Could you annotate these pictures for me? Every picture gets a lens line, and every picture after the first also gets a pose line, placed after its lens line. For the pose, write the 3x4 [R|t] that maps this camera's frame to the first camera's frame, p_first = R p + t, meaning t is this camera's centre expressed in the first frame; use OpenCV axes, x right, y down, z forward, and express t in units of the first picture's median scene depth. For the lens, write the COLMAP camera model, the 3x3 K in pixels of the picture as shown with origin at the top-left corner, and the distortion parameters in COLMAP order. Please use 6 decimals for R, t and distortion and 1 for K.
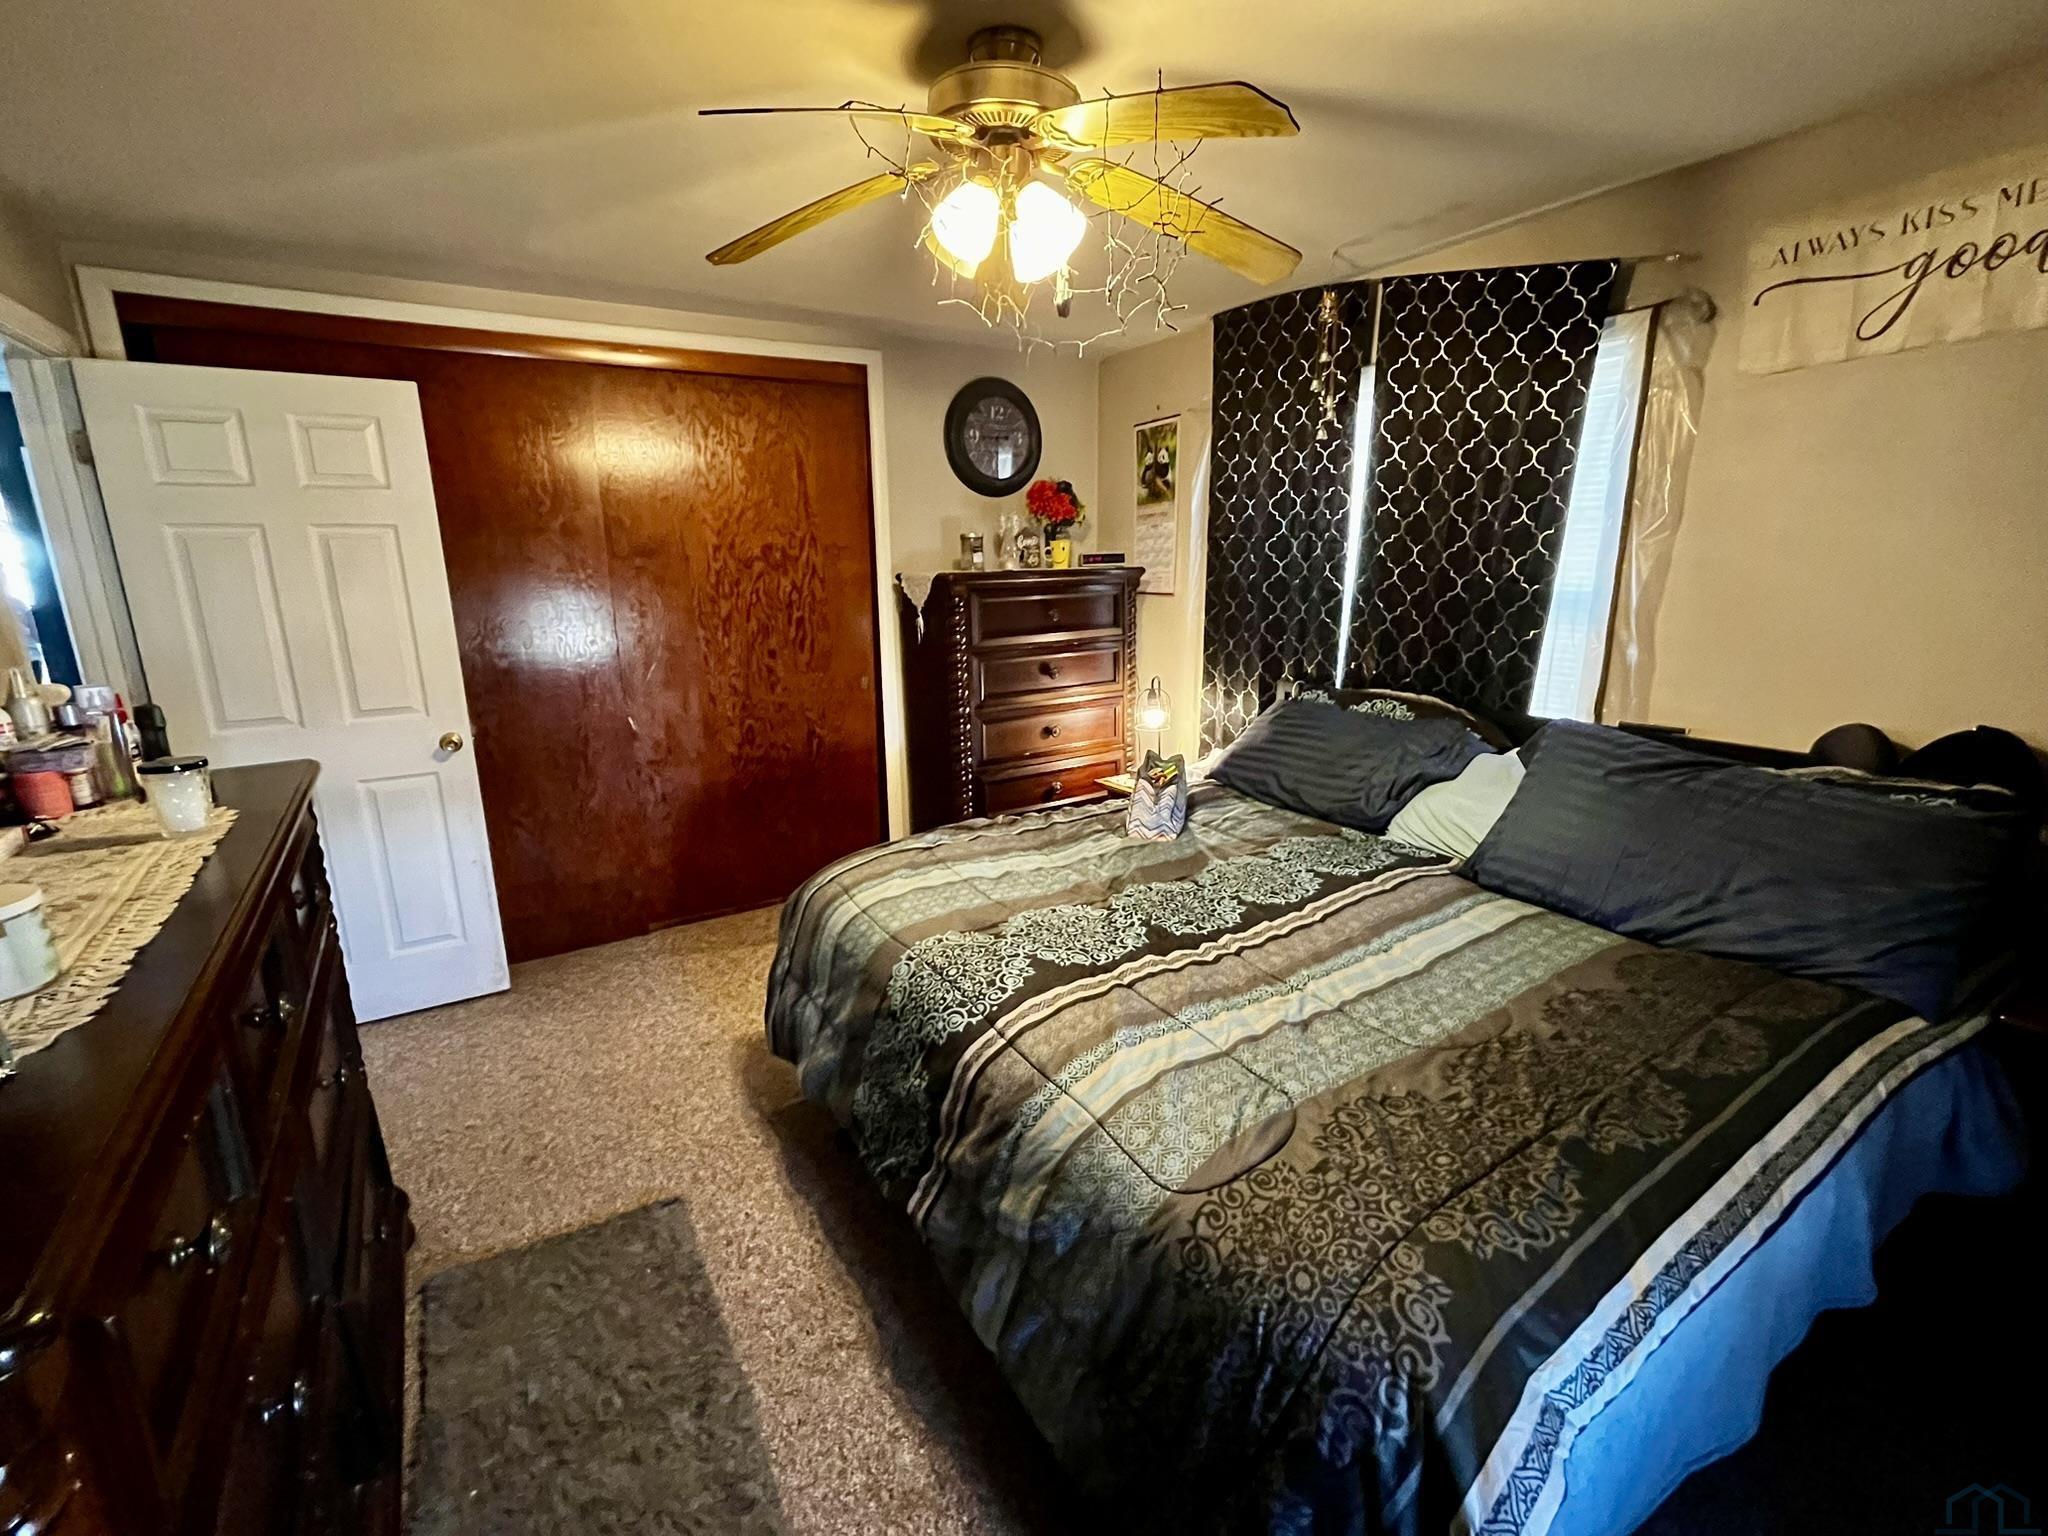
lens RADIAL K [[896.0, 0, 1022.0], [0, 896.0, 761.1], [0, 0, 1]] dist [0.001164, -0.000429]
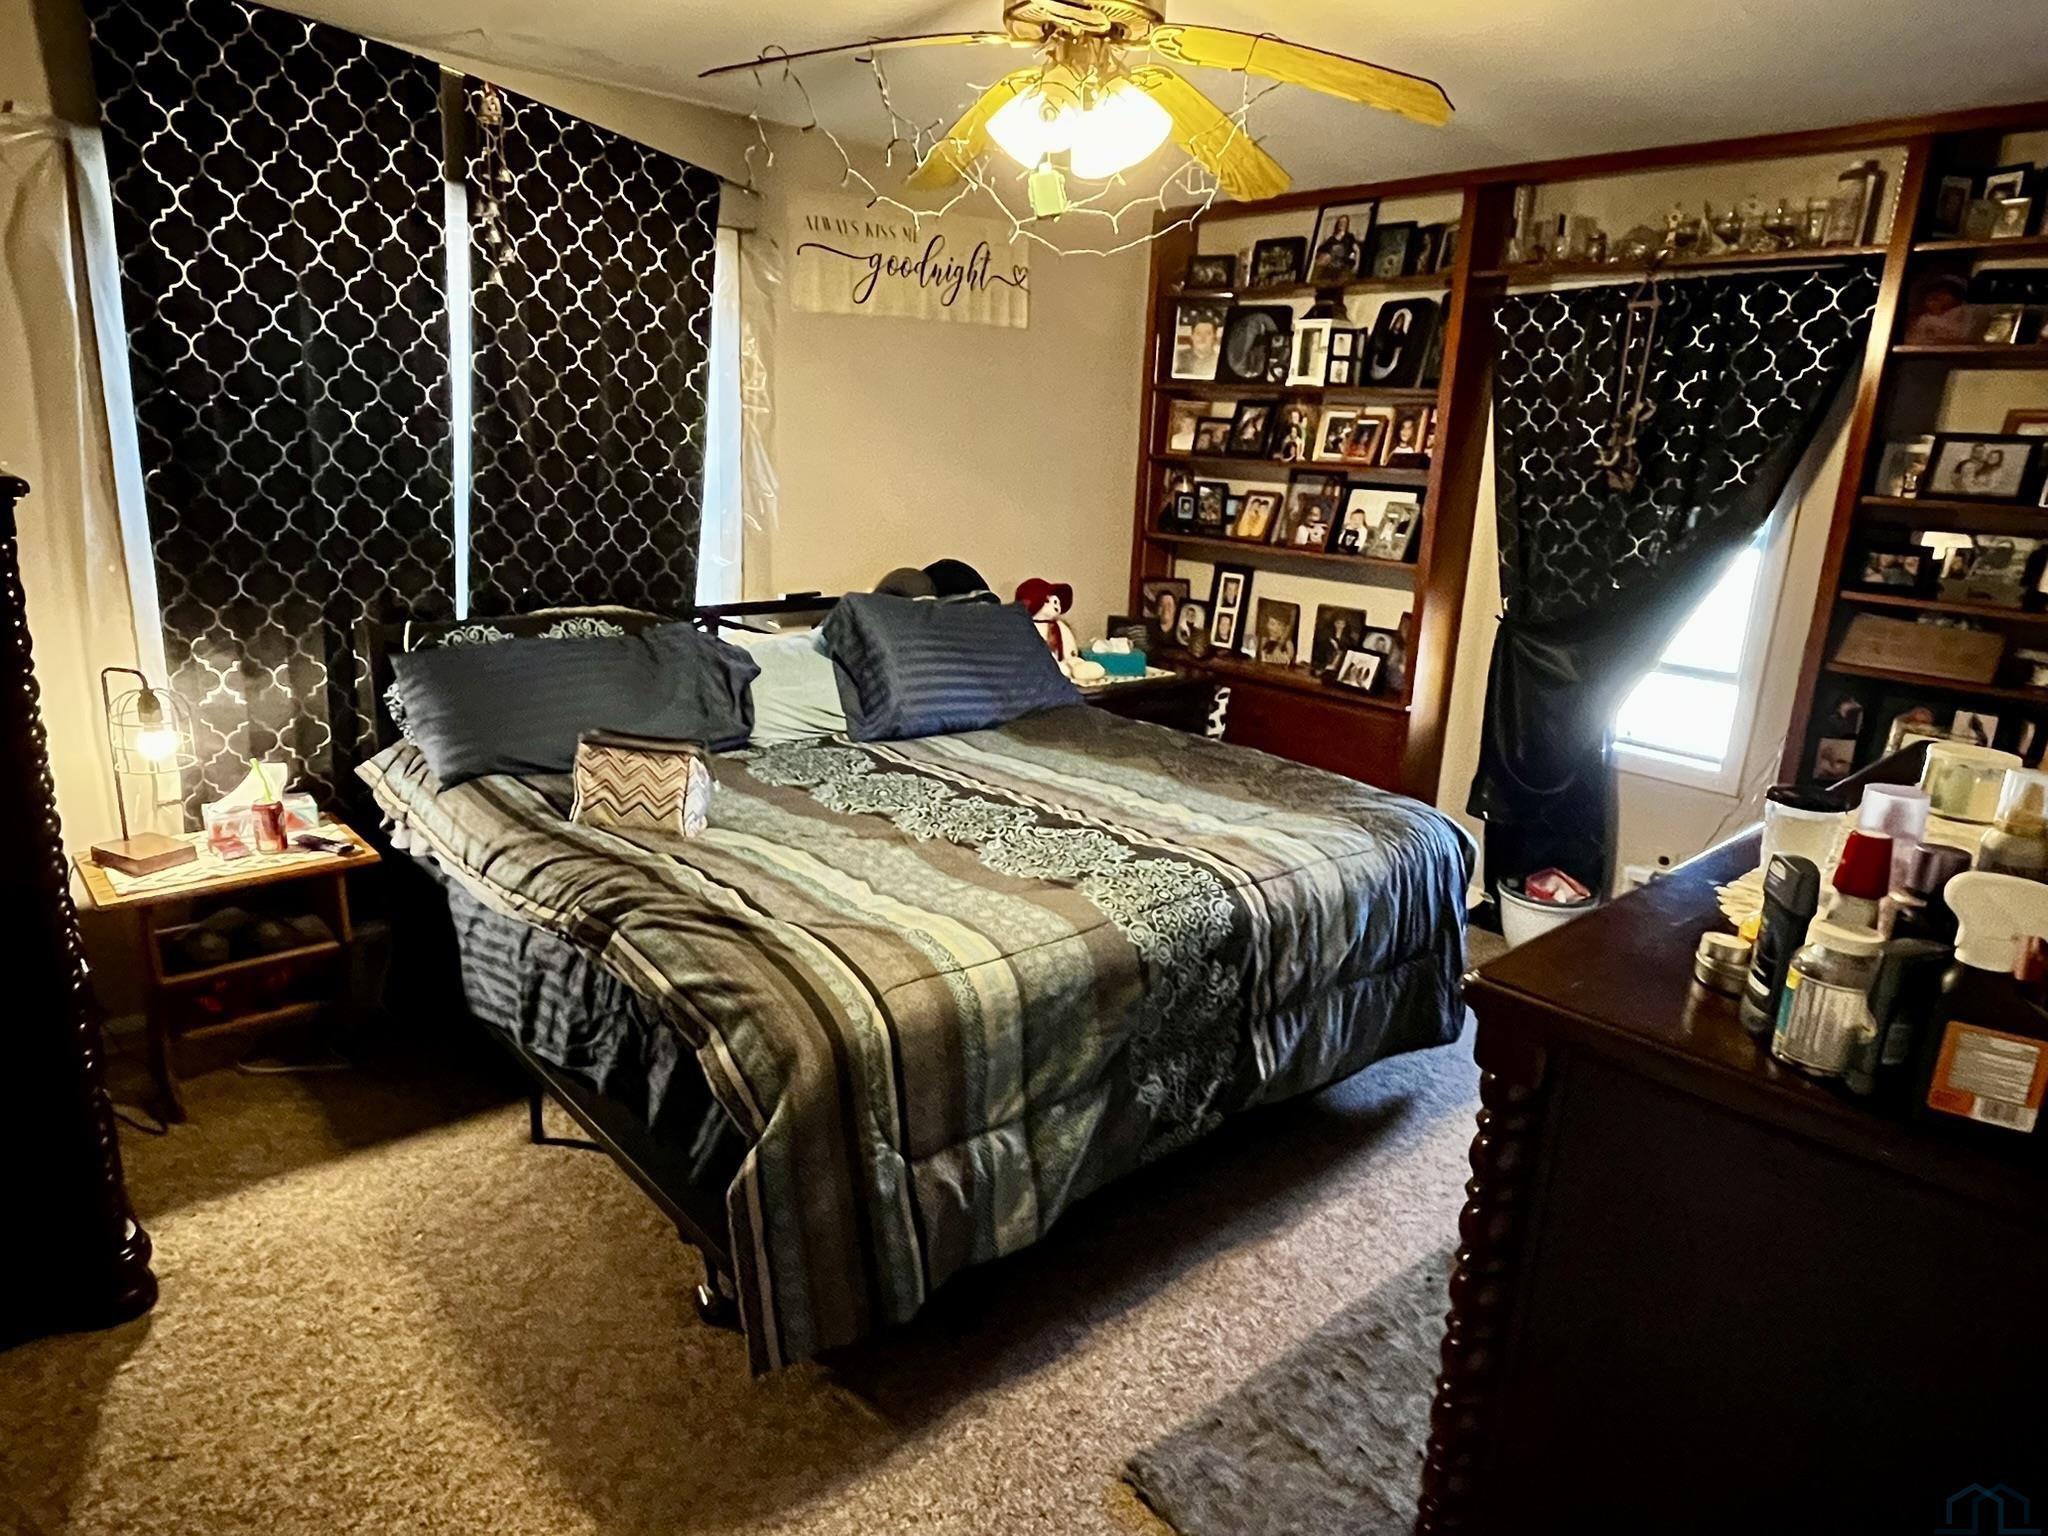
lens RADIAL K [[1231.0, 0, 1020.1], [0, 1231.0, 765.7], [0, 0, 1]] dist [-0.005017, -0.000212]
pose [[-0.165655, -0.248217, 0.954435, -0.966786], [0.179989, 0.943942, 0.276728, -0.223990], [-0.969620, 0.217629, -0.111692, 0.938604]]
